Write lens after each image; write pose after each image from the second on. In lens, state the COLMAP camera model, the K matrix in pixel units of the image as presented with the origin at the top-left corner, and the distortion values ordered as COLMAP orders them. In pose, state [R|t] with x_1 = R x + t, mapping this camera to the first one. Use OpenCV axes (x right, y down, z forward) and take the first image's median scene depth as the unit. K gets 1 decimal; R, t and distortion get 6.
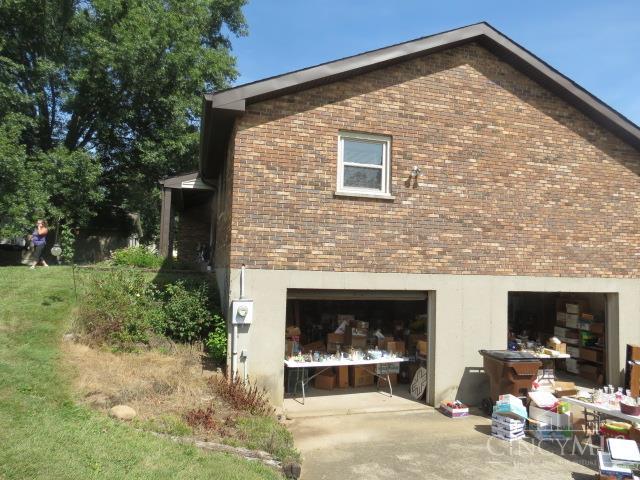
lens RADIAL K [[452.8, 0, 320.0], [0, 452.8, 240.0], [0, 0, 1]] dist [-0.035114, 0.010418]
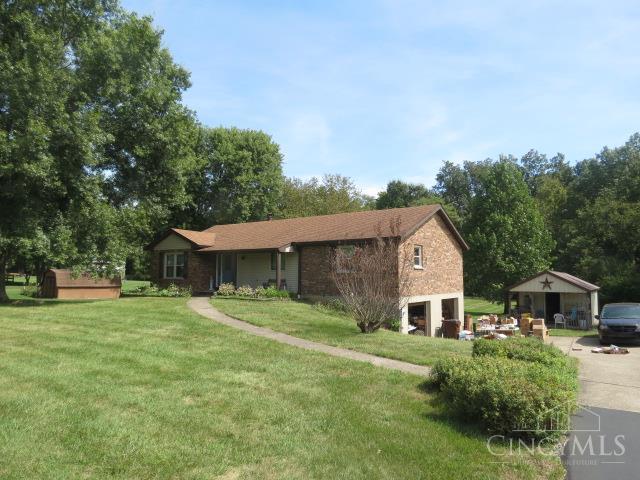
lens RADIAL K [[452.8, 0, 320.0], [0, 452.8, 240.0], [0, 0, 1]] dist [-0.035114, 0.010418]
pose [[0.783368, 0.020966, 0.621205, -1.957215], [-0.017482, 0.999779, -0.011698, -0.212277], [-0.621313, -0.001696, 0.783561, -0.754752]]
